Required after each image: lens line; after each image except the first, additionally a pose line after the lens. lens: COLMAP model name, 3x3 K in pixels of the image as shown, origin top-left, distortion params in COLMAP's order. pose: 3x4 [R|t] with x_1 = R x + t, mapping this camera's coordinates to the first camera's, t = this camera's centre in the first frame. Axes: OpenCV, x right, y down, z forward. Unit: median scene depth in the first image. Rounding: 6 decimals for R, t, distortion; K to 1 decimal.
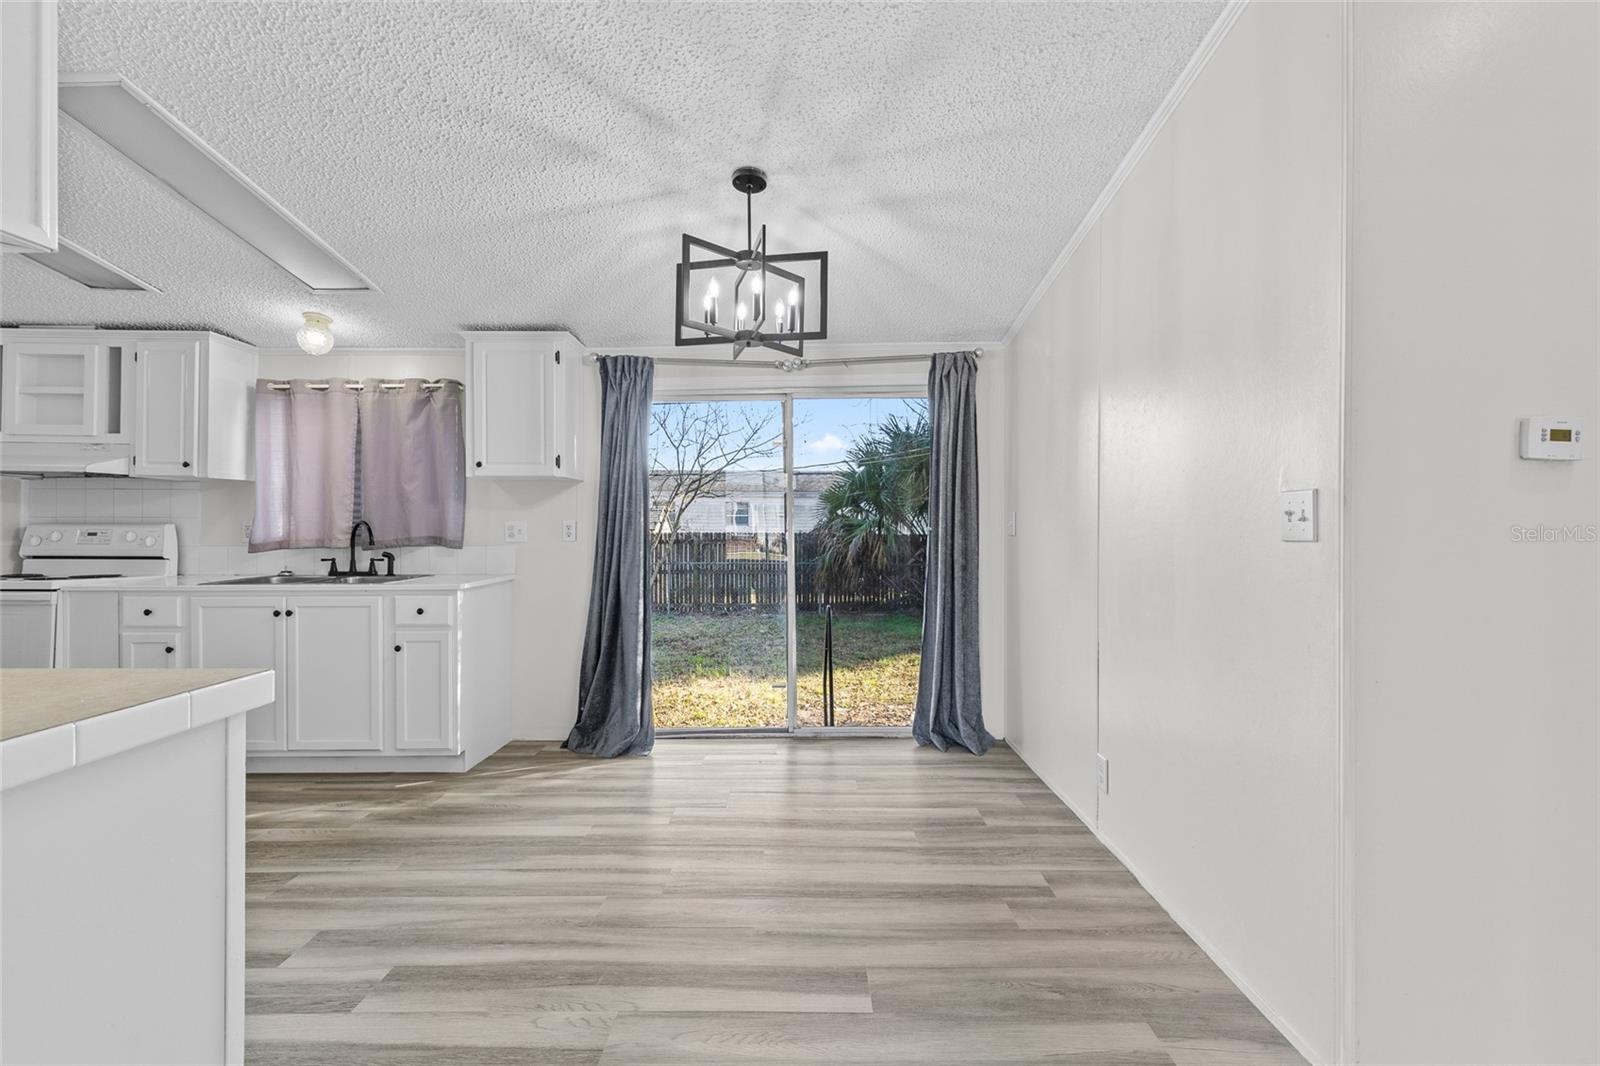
lens RADIAL K [[721.7, 0, 802.8], [0, 721.7, 531.8], [0, 0, 1]] dist [0.009252, -0.000231]
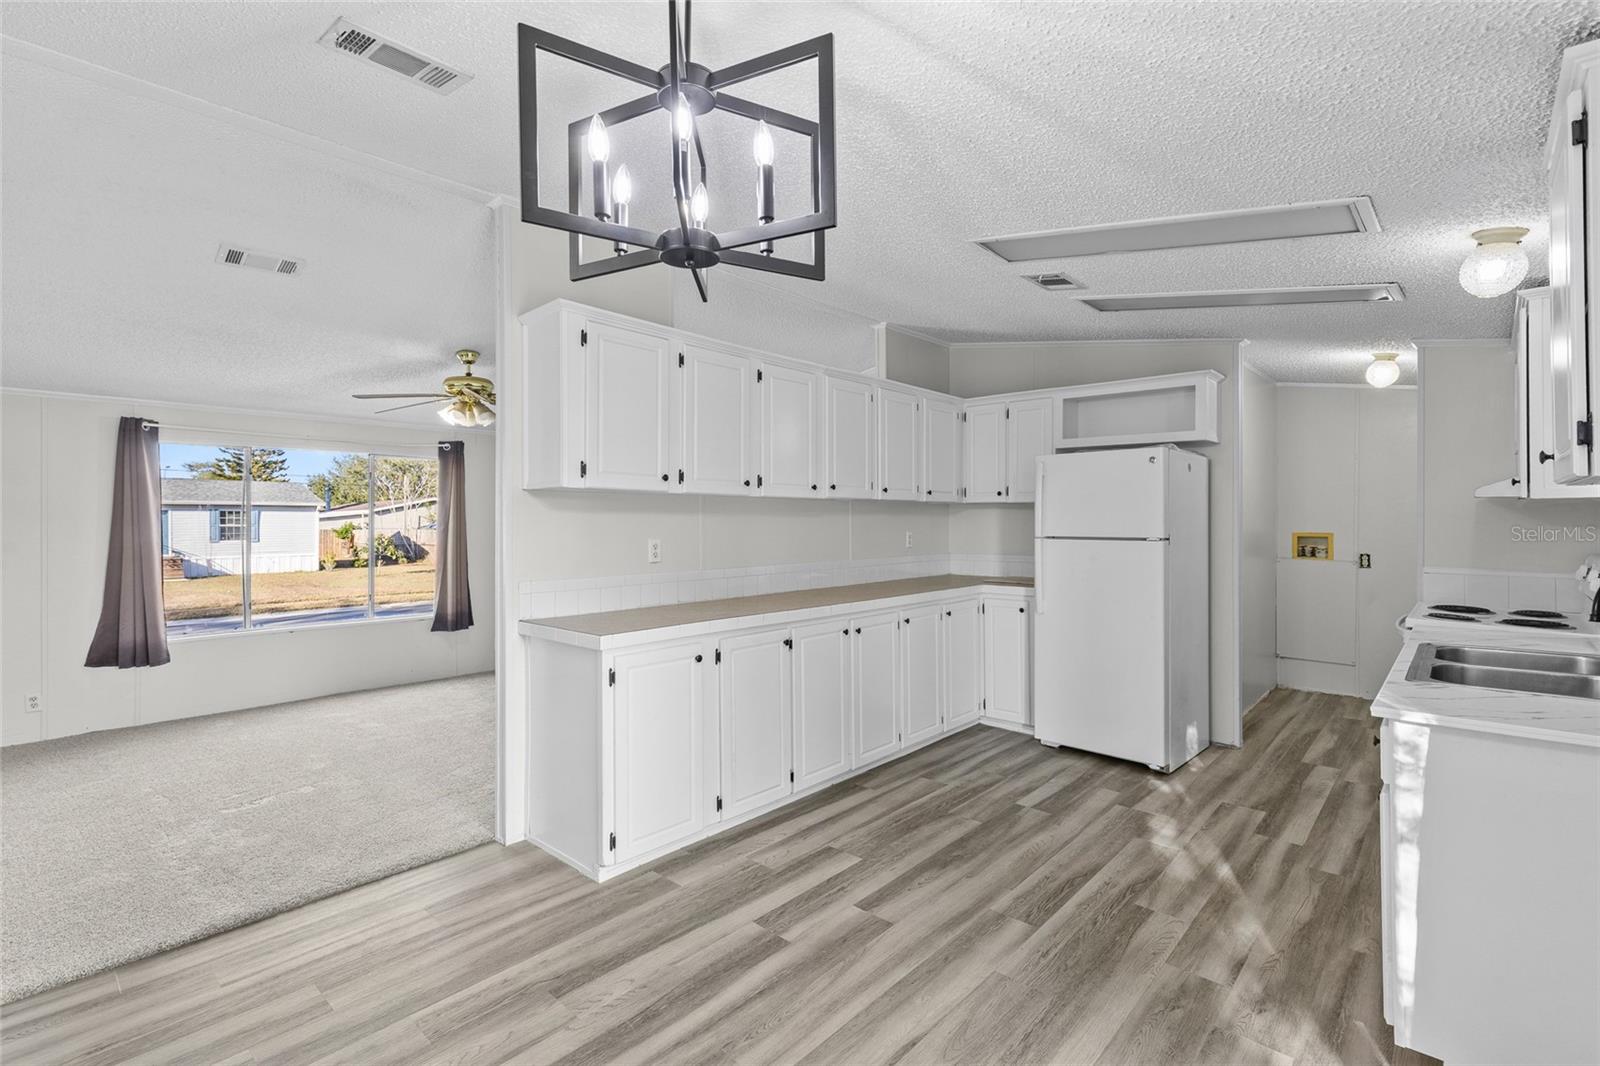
lens RADIAL K [[729.4, 0, 808.5], [0, 729.4, 520.7], [0, 0, 1]] dist [0.003988, 0.000068]
pose [[-0.668714, 0.004447, -0.743507, 0.160806], [0.000582, 0.999985, 0.005457, -0.055520], [0.743520, 0.003216, -0.668706, 0.925074]]
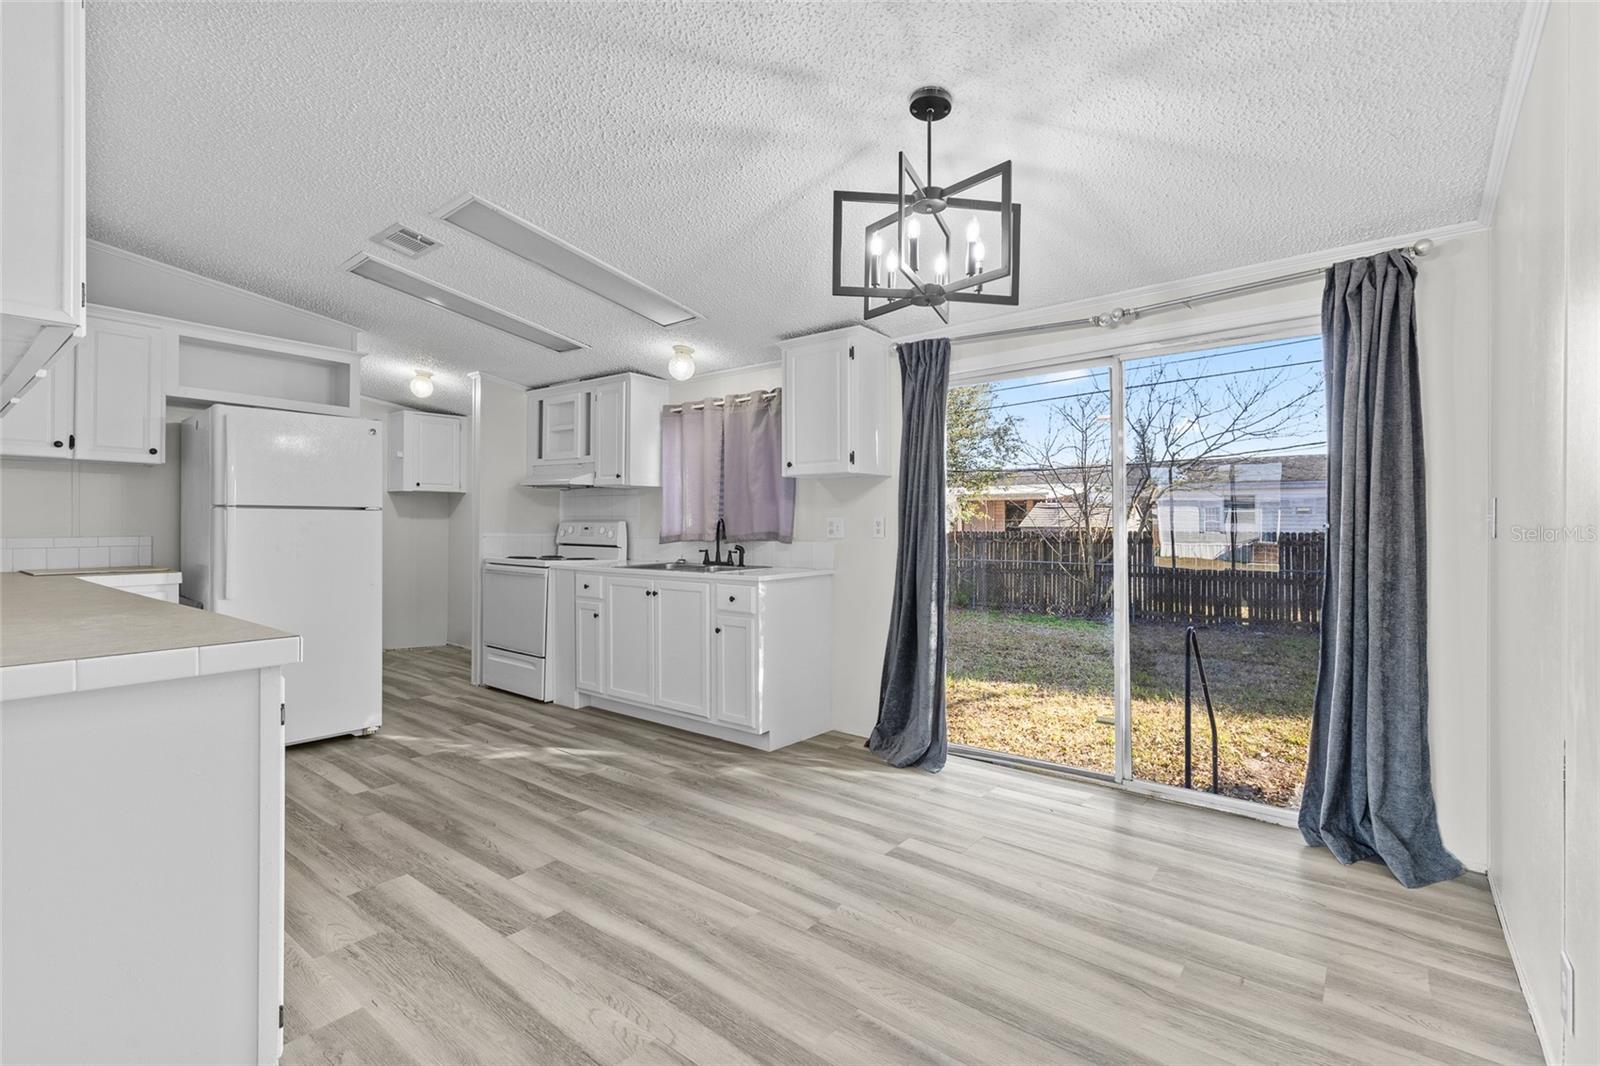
lens RADIAL K [[722.8, 0, 805.2], [0, 722.8, 527.7], [0, 0, 1]] dist [0.009287, -0.000658]
pose [[0.786356, 0.003593, -0.617764, 0.217503], [-0.005156, 0.999986, -0.000746, 0.000263], [0.617753, 0.003772, 0.786363, 0.172070]]
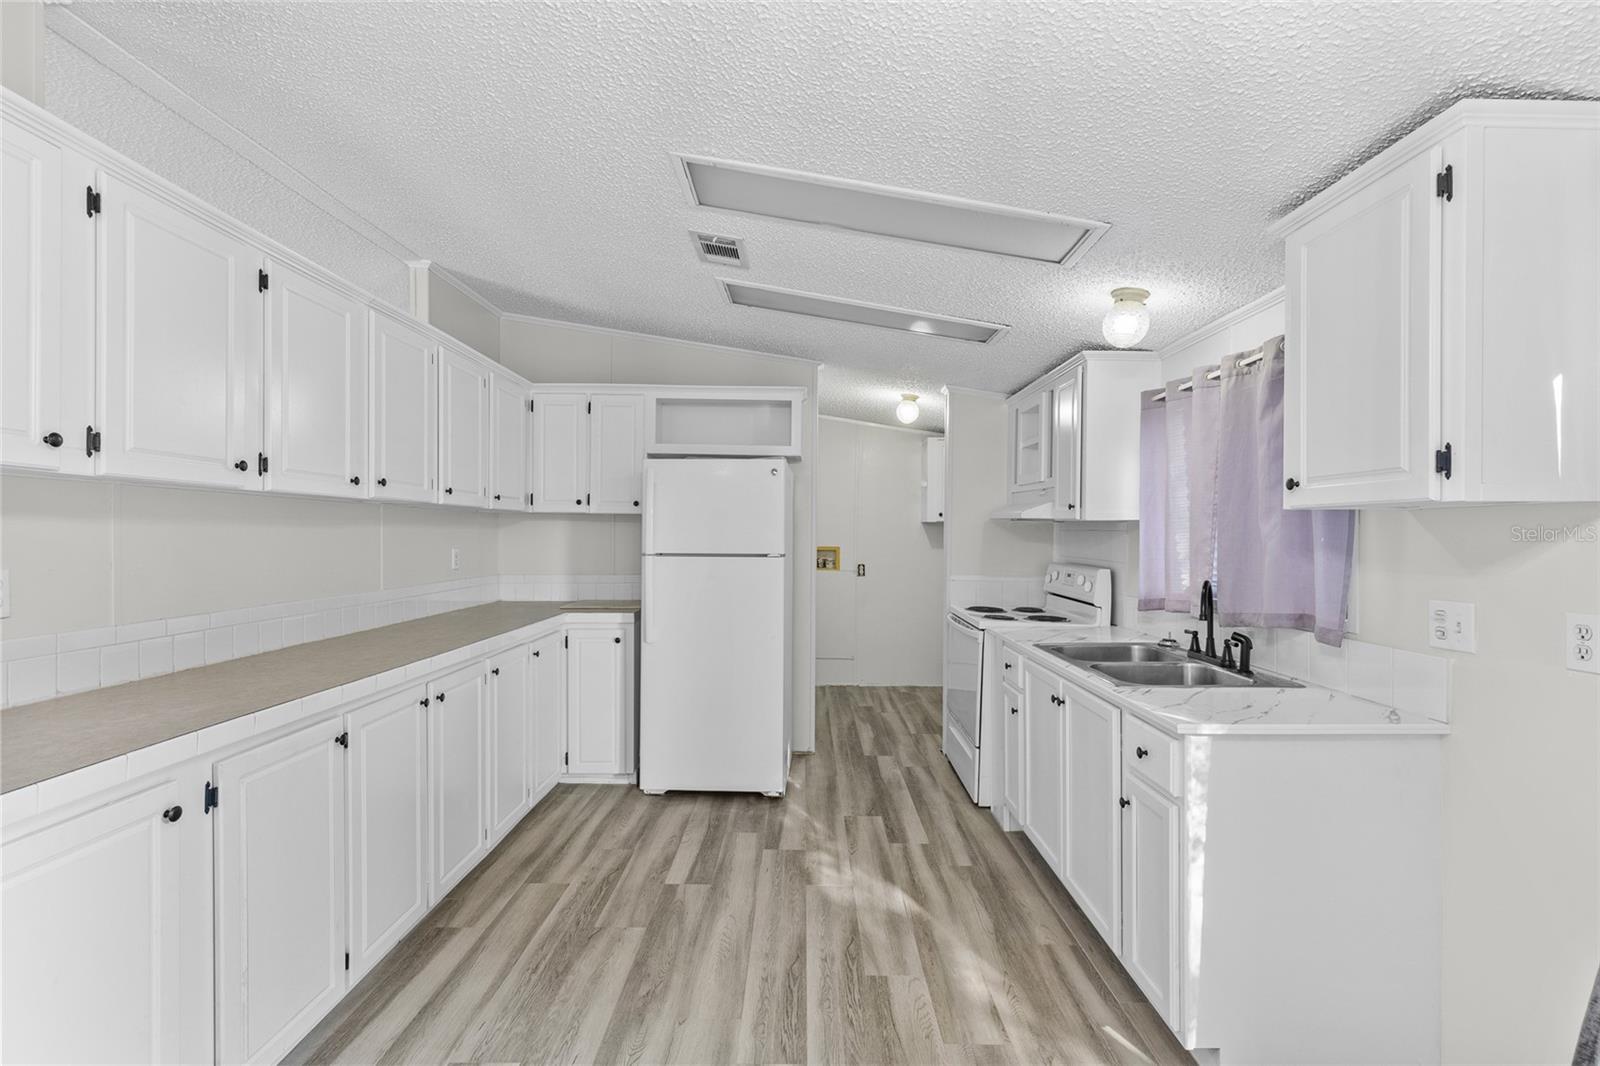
lens RADIAL K [[717.5, 0, 804.9], [0, 717.5, 538.7], [0, 0, 1]] dist [0.005438, -0.000207]
pose [[0.001053, 0.008582, -0.999963, 0.035486], [-0.010188, 0.999911, 0.008571, -0.054720], [0.999948, 0.010178, 0.001141, 0.643721]]
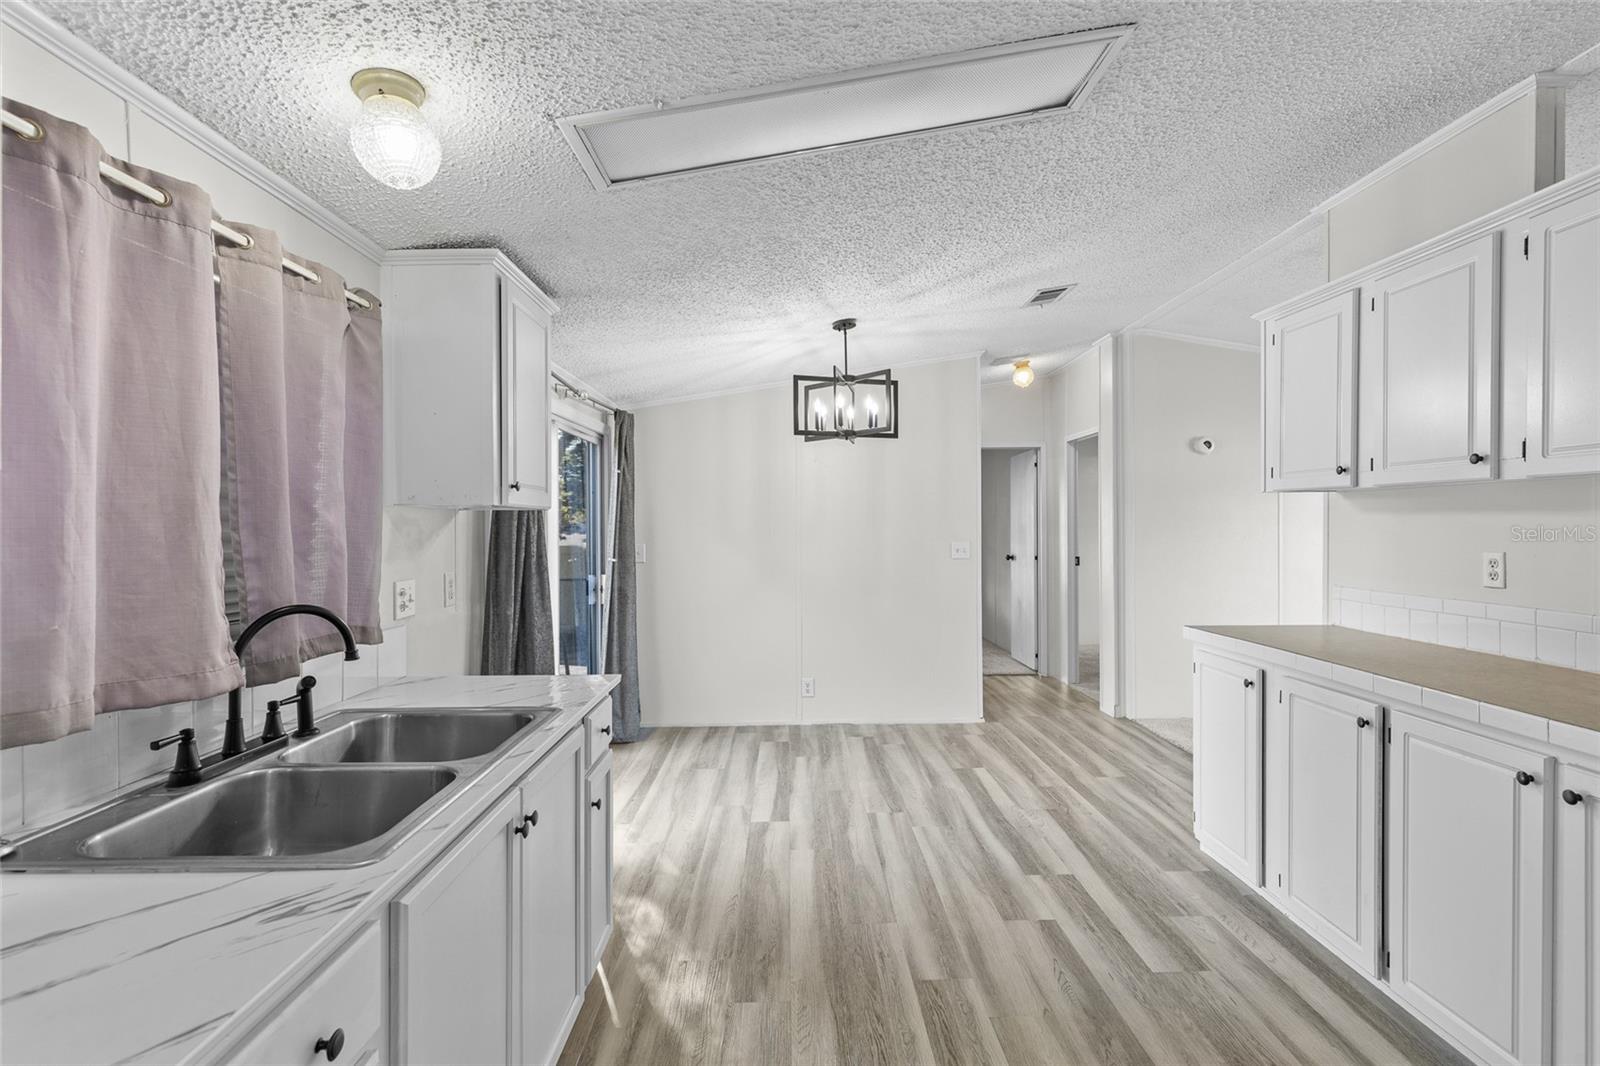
lens RADIAL K [[722.8, 0, 805.2], [0, 722.8, 527.7], [0, 0, 1]] dist [0.009287, -0.000658]
pose [[-0.026298, 0.000130, 0.999654, -1.016662], [0.011413, 0.999935, 0.000170, -0.053996], [-0.999589, 0.011413, -0.026298, 0.744941]]
